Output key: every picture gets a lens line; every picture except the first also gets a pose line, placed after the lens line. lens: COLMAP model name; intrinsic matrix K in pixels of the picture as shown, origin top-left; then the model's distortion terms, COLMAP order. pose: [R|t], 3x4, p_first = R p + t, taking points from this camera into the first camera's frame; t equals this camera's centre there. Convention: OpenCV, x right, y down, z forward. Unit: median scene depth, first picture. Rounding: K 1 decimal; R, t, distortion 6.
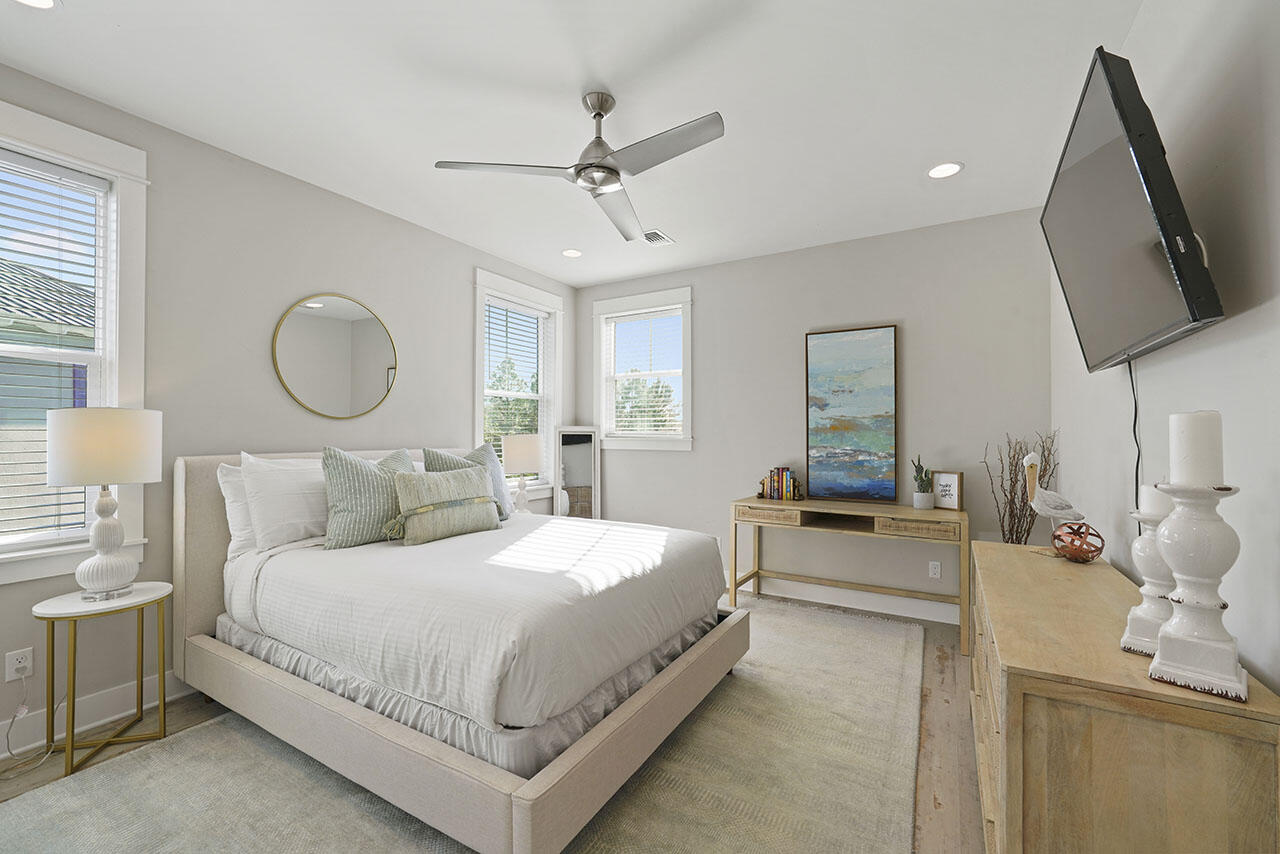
lens RADIAL K [[521.9, 0, 631.5], [0, 521.9, 431.5], [0, 0, 1]] dist [-0.004813, -0.000166]
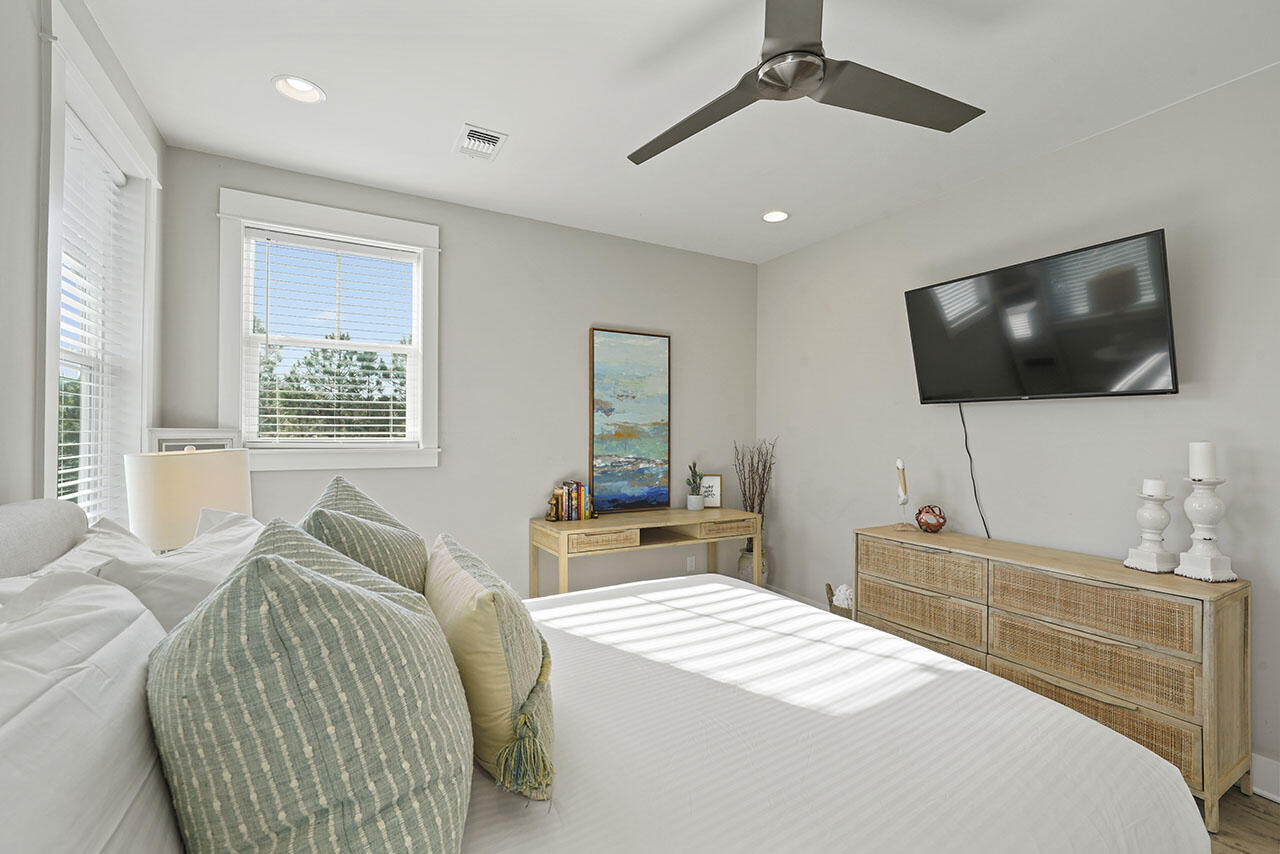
lens RADIAL K [[552.5, 0, 644.6], [0, 552.5, 429.0], [0, 0, 1]] dist [-0.000871, -0.000092]
pose [[0.479724, 0.005415, 0.877403, -0.462089], [-0.008424, 0.999963, -0.001566, -0.016608], [-0.877379, -0.006640, 0.479752, 0.489937]]
